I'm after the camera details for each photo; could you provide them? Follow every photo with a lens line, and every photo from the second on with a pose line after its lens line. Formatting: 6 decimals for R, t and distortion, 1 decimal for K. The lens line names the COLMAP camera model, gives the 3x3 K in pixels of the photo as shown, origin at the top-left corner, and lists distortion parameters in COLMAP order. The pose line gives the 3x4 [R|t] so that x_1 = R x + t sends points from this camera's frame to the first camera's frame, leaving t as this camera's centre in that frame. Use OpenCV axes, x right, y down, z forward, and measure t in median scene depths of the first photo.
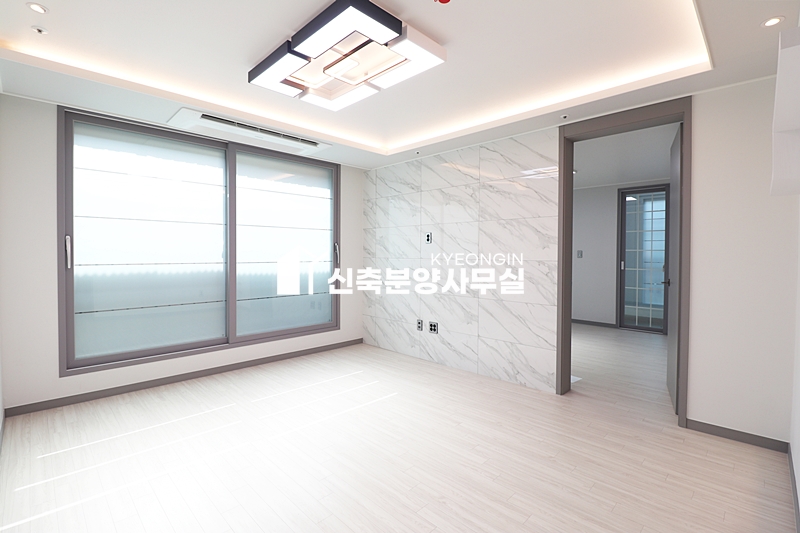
lens RADIAL K [[373.4, 0, 397.5], [0, 373.4, 259.7], [0, 0, 1]] dist [-0.002399, -0.000388]
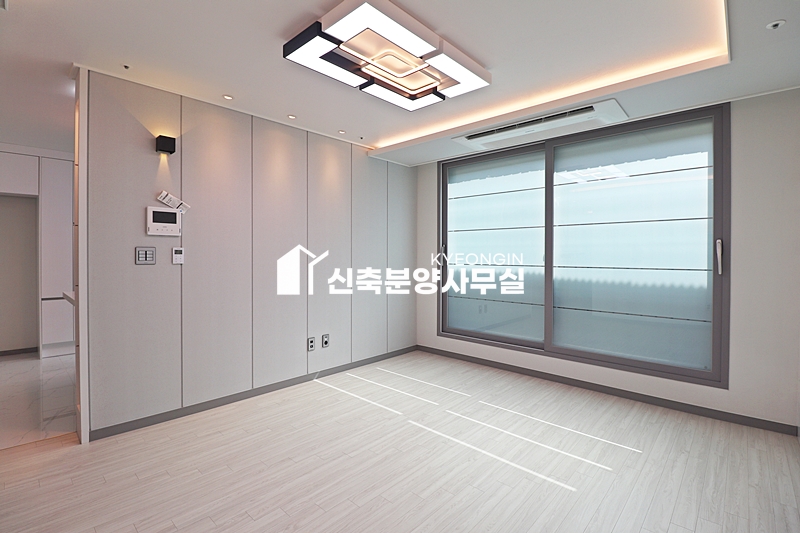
lens RADIAL K [[373.4, 0, 397.5], [0, 373.4, 259.7], [0, 0, 1]] dist [-0.002399, -0.000388]
pose [[0.028961, 0.007847, -0.999550, 0.579816], [-0.019051, 0.999792, 0.007297, -0.010160], [0.999399, 0.018831, 0.029104, 0.687025]]
